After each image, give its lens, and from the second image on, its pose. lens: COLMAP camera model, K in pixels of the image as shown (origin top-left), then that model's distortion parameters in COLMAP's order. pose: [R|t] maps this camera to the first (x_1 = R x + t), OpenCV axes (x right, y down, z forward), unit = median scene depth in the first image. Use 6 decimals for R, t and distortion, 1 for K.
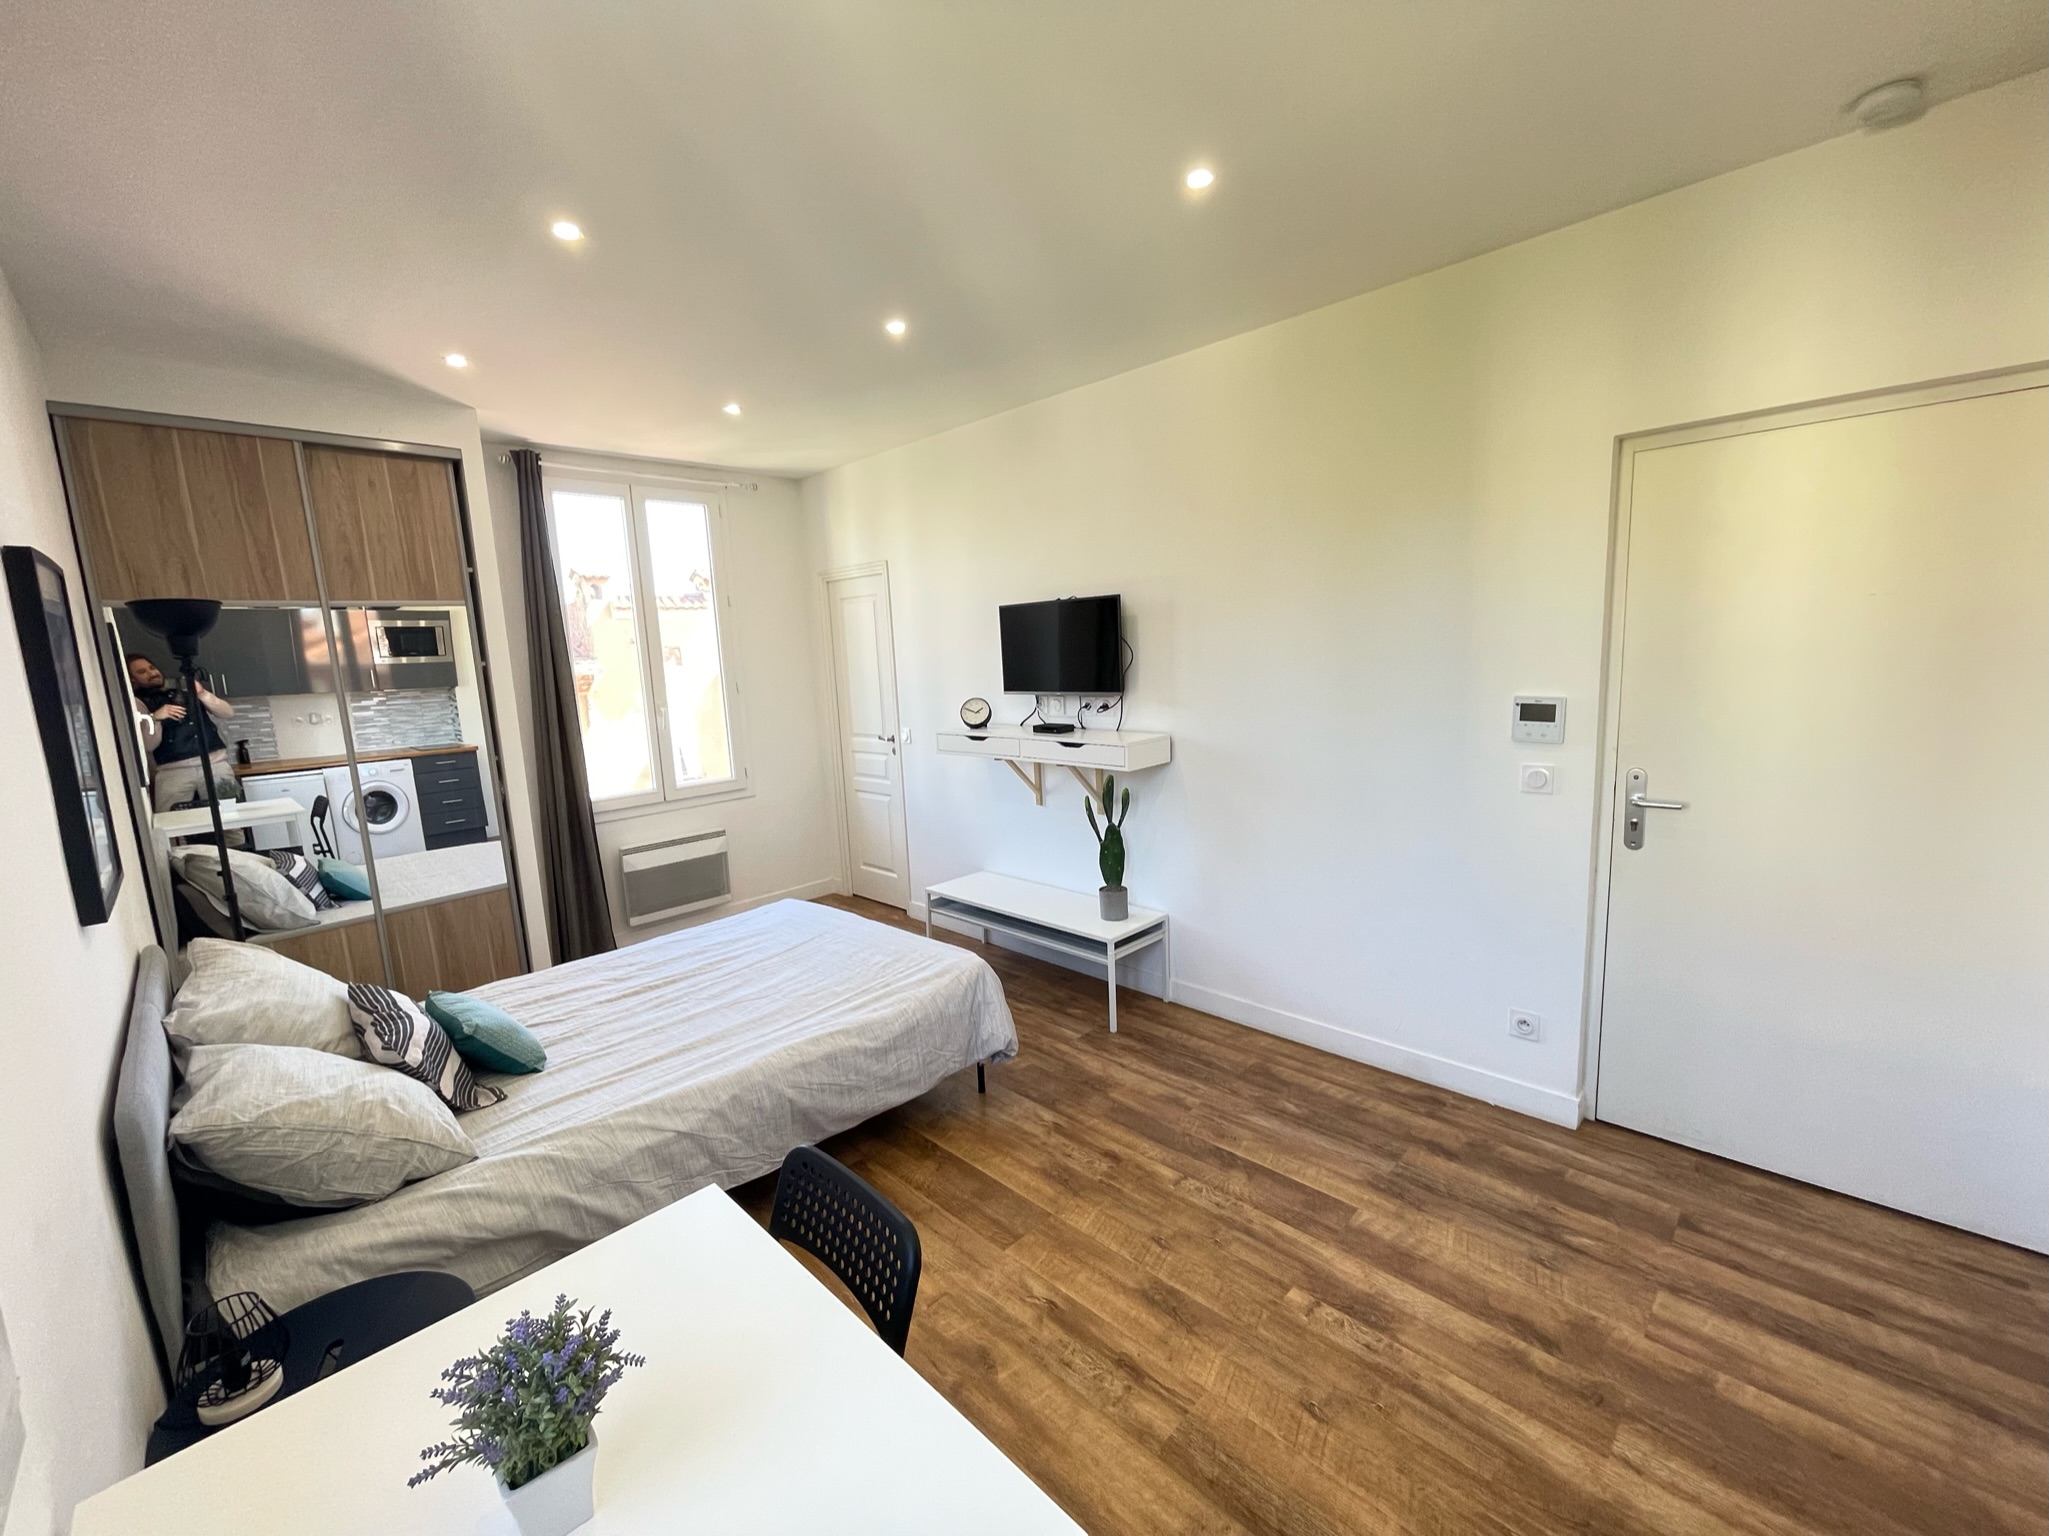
lens RADIAL K [[827.4, 0, 1019.3], [0, 827.4, 770.3], [0, 0, 1]] dist [0.001169, -0.002195]
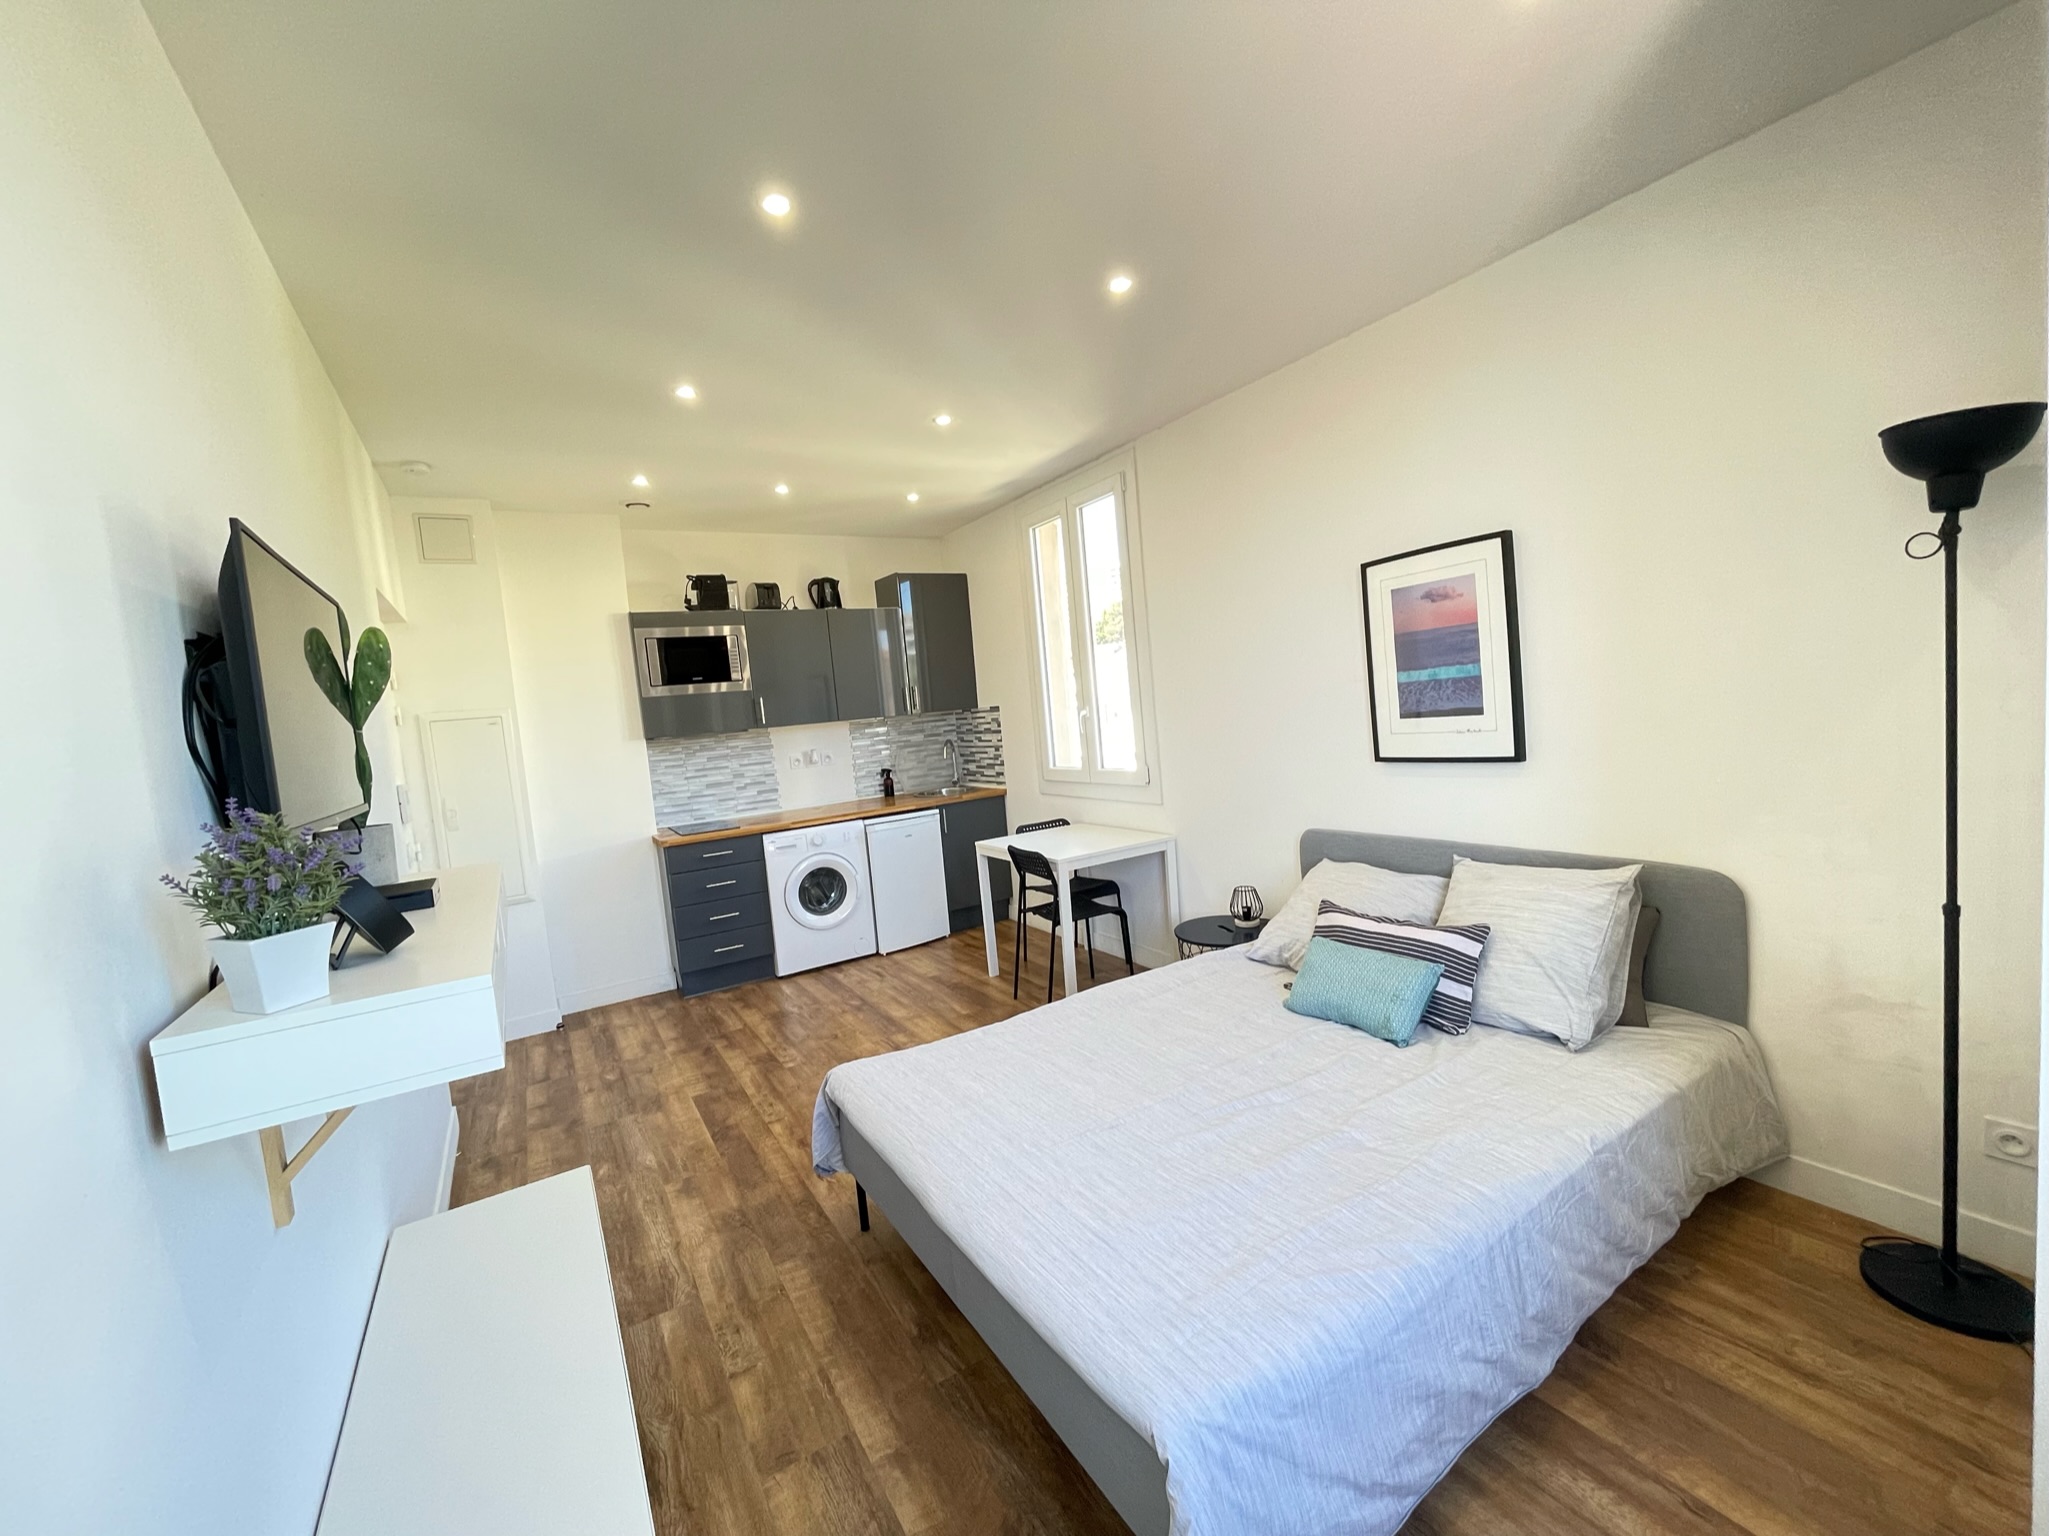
lens RADIAL K [[827.4, 0, 1024.5], [0, 827.4, 769.6], [0, 0, 1]] dist [0.001169, -0.002195]
pose [[-0.963986, 0.113685, 0.240429, -0.532832], [0.166525, 0.962894, 0.212378, -0.219798], [-0.207363, 0.244767, -0.947148, 1.989066]]
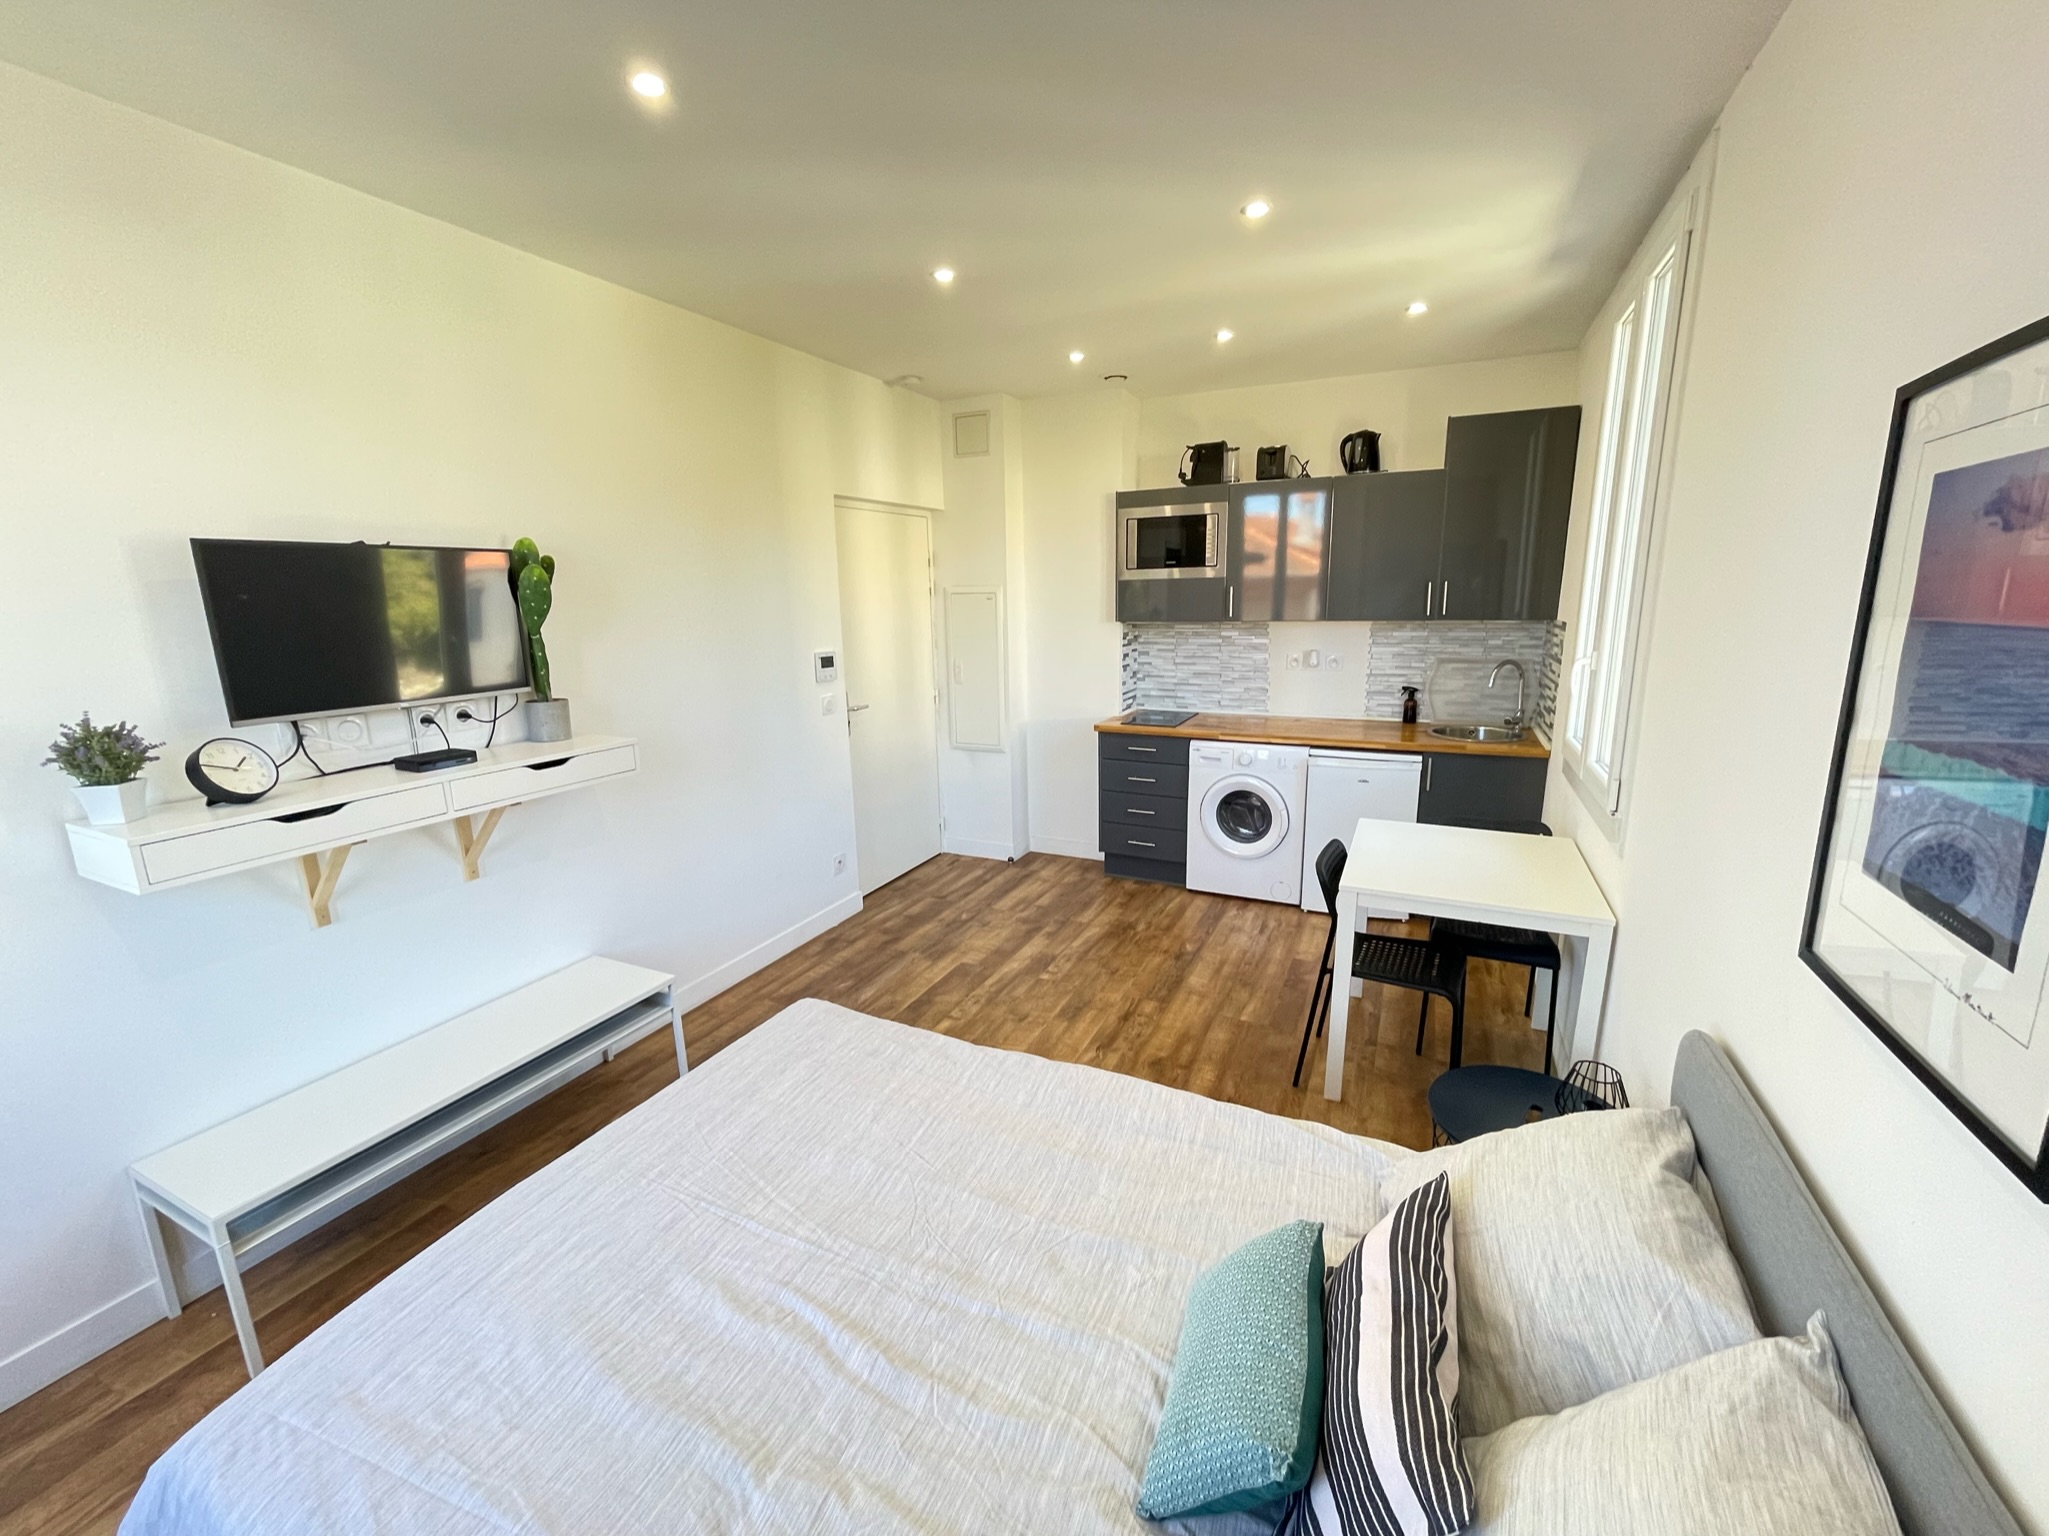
lens RADIAL K [[827.4, 0, 1022.3], [0, 827.4, 768.0], [0, 0, 1]] dist [0.001169, -0.002195]
pose [[-0.329275, -0.147630, 0.932622, -1.020318], [0.175079, 0.961029, 0.213941, -0.151931], [-0.927861, 0.233727, -0.290596, 1.196391]]
